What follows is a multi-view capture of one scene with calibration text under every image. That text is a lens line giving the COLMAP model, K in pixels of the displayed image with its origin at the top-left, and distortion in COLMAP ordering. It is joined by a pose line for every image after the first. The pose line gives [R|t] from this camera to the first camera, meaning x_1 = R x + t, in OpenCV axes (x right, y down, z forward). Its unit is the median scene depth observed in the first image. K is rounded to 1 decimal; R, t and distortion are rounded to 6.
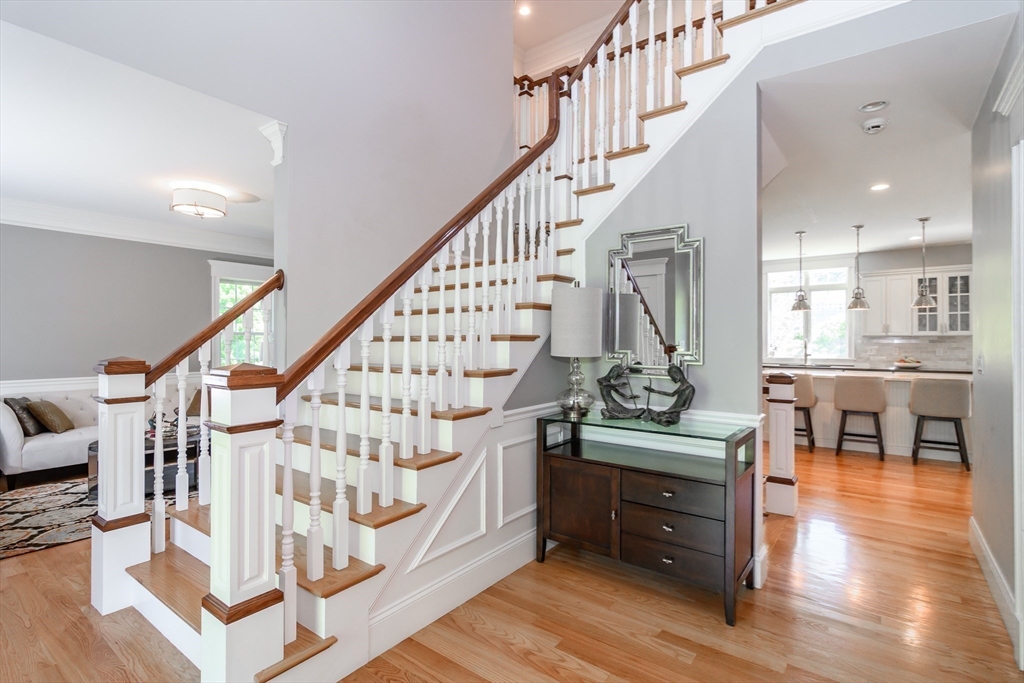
lens RADIAL K [[498.3, 0, 512.4], [0, 498.3, 334.0], [0, 0, 1]] dist [-0.005726, 0.000971]
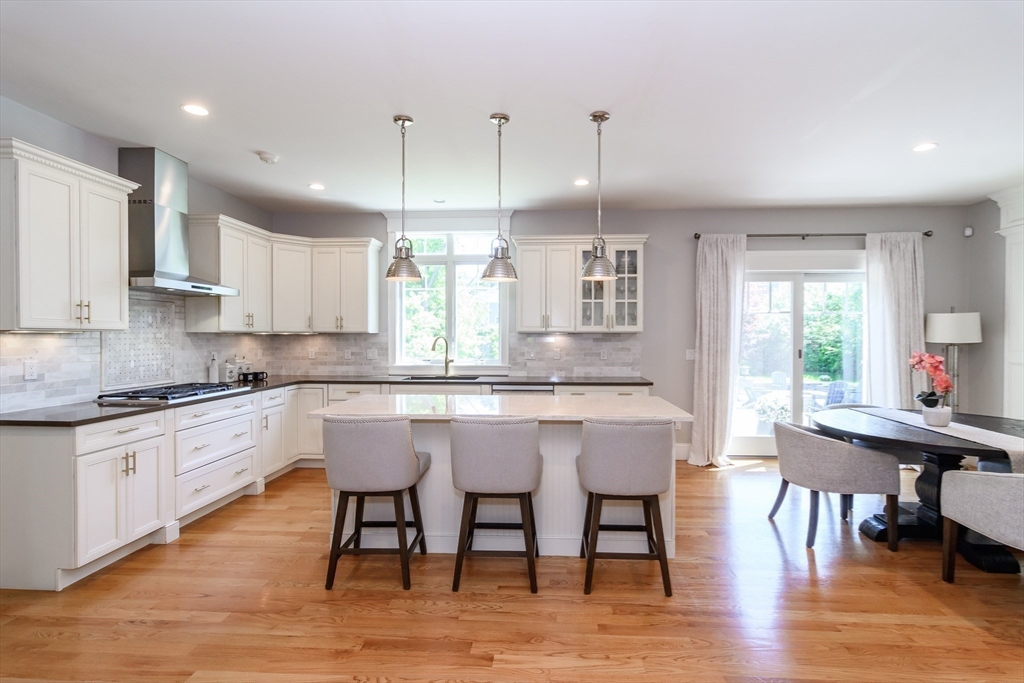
lens RADIAL K [[498.3, 0, 515.5], [0, 498.3, 341.8], [0, 0, 1]] dist [-0.005726, 0.000971]
pose [[0.840032, -0.006346, 0.542500, 0.360978], [-0.005327, 0.999787, 0.019945, 0.003866], [-0.542511, -0.019645, 0.839819, 0.465977]]
